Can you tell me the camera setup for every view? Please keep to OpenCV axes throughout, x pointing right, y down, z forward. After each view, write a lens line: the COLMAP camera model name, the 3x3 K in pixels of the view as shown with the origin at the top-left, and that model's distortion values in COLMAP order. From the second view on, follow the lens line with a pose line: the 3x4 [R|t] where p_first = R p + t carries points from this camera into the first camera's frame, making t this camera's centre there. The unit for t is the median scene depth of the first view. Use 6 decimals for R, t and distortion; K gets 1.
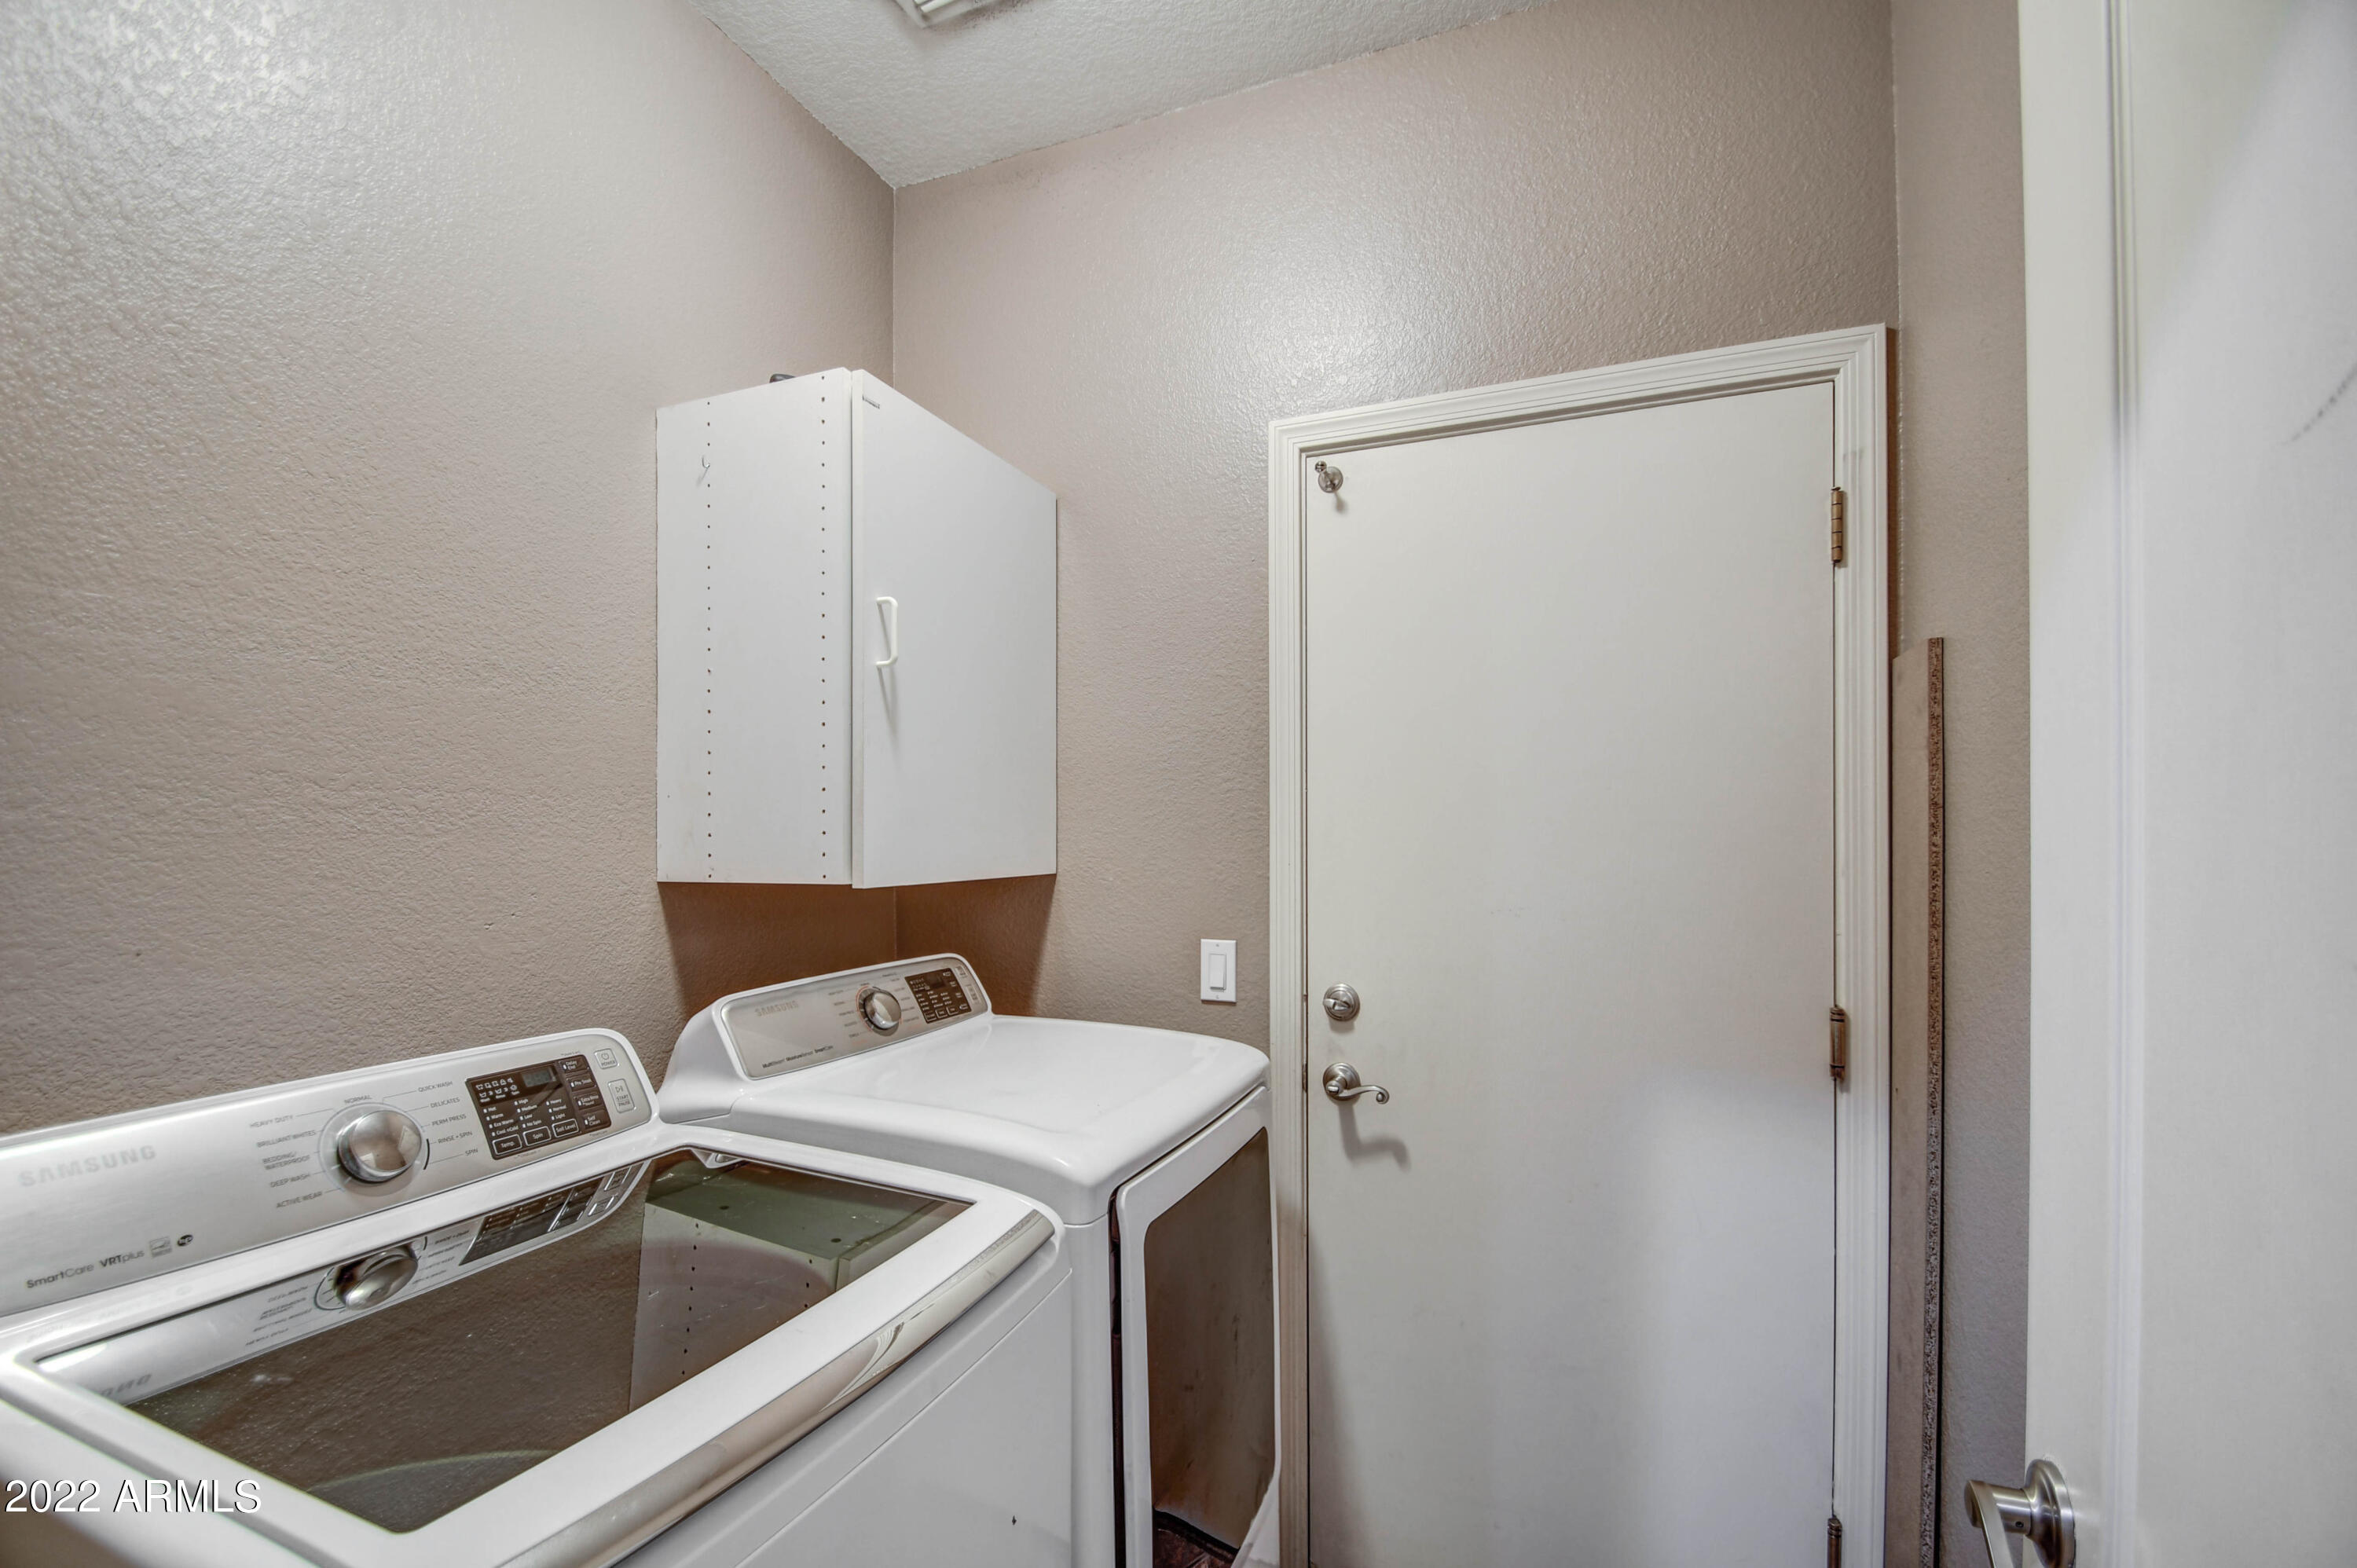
lens RADIAL K [[1061.0, 0, 1171.3], [0, 1061.0, 841.7], [0, 0, 1]] dist [0.011525, -0.013527]
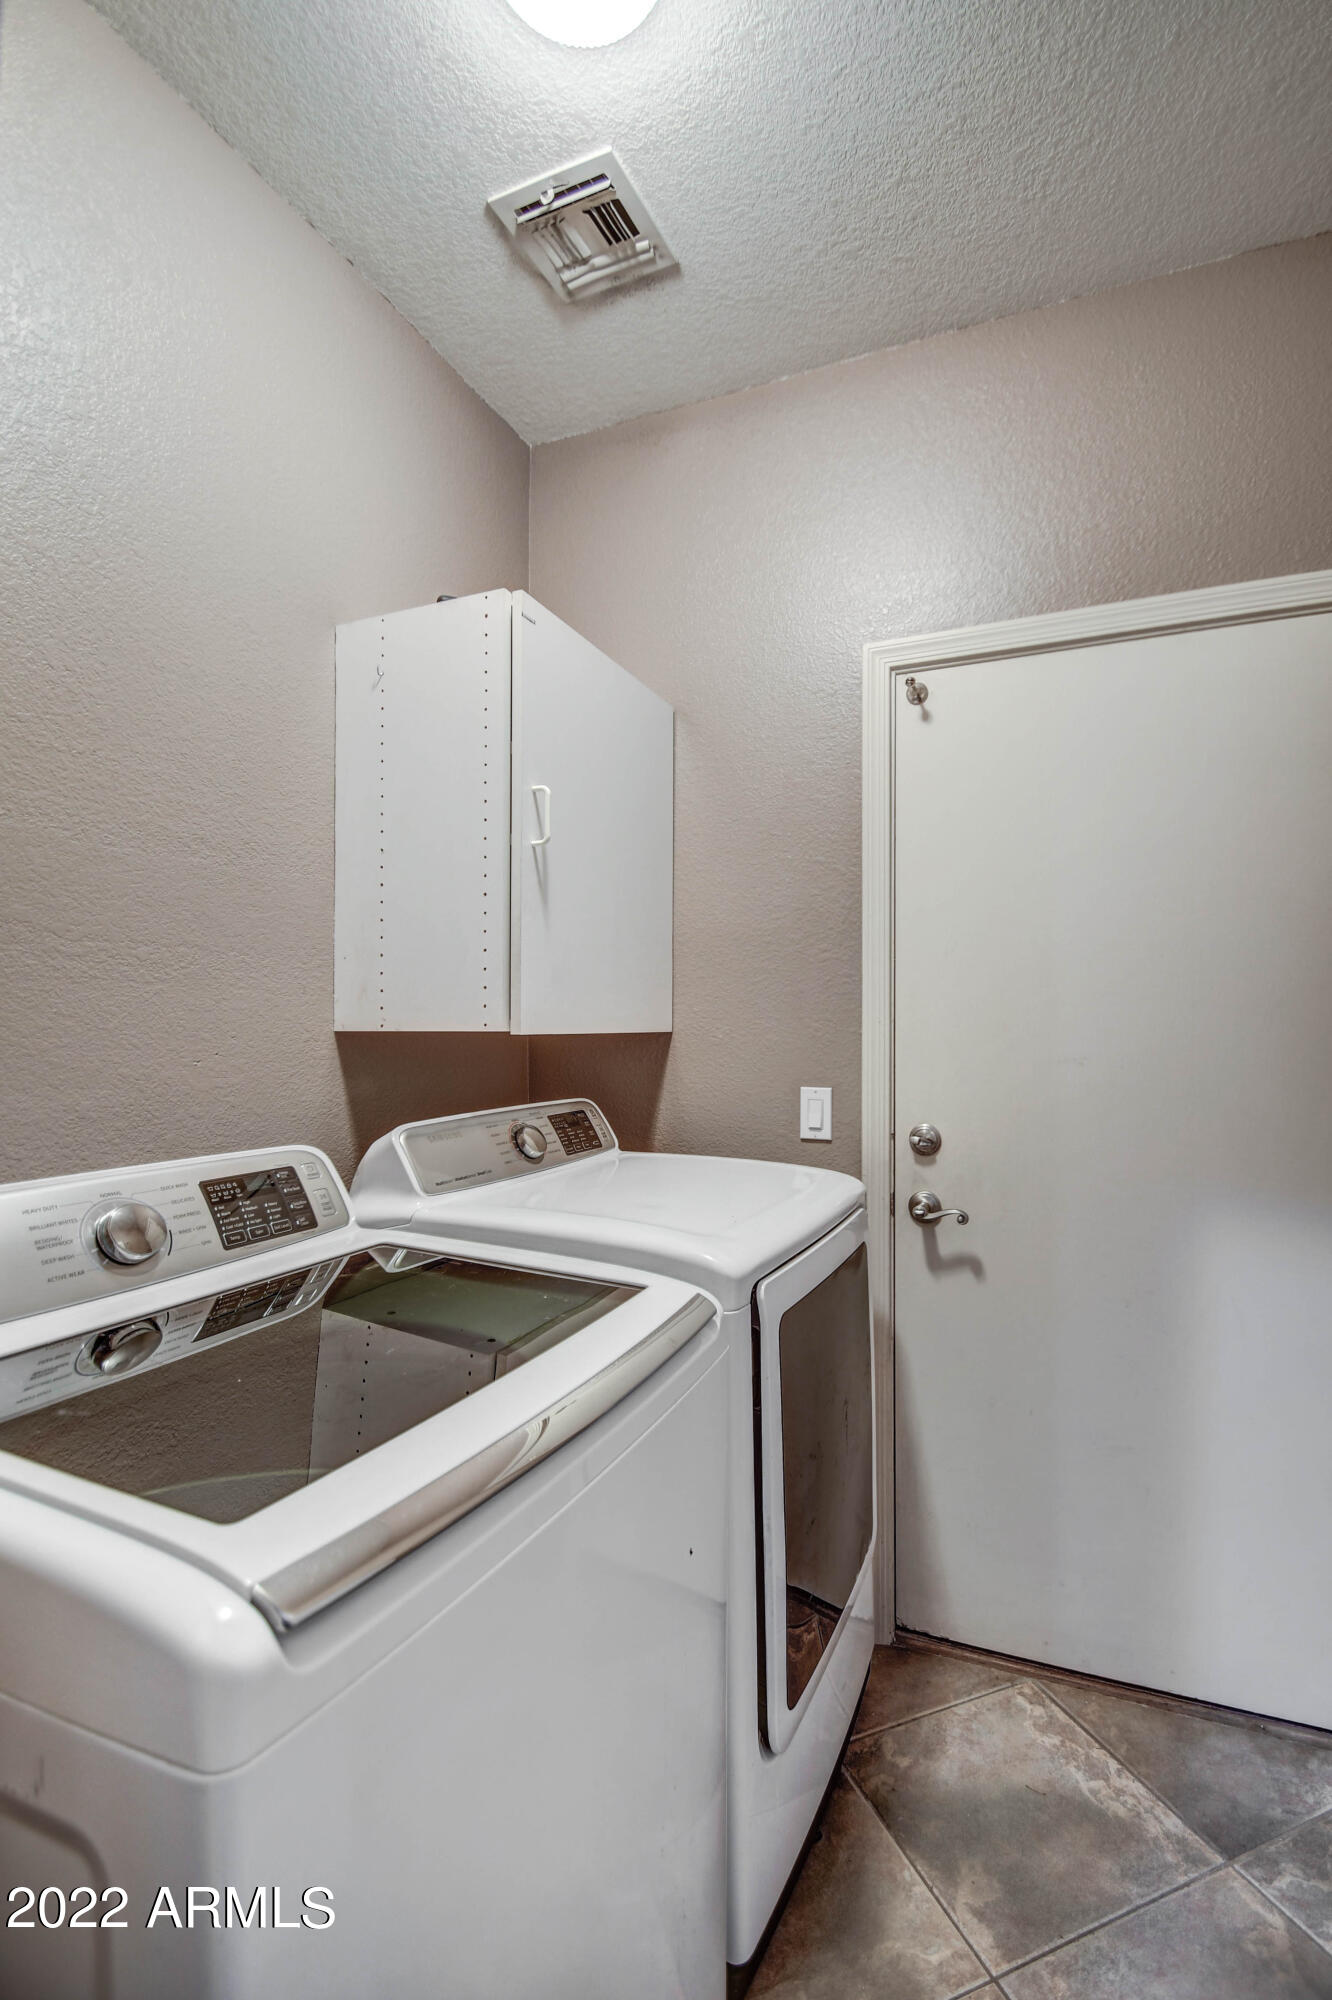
lens RADIAL K [[900.4, 0, 663.1], [0, 900.4, 1073.0], [0, 0, 1]] dist [0.011525, -0.013527]
pose [[0.999890, 0.011645, 0.009205, -0.139843], [-0.011659, 0.999931, 0.001543, 0.081282], [-0.009186, -0.001650, 0.999956, 0.011816]]
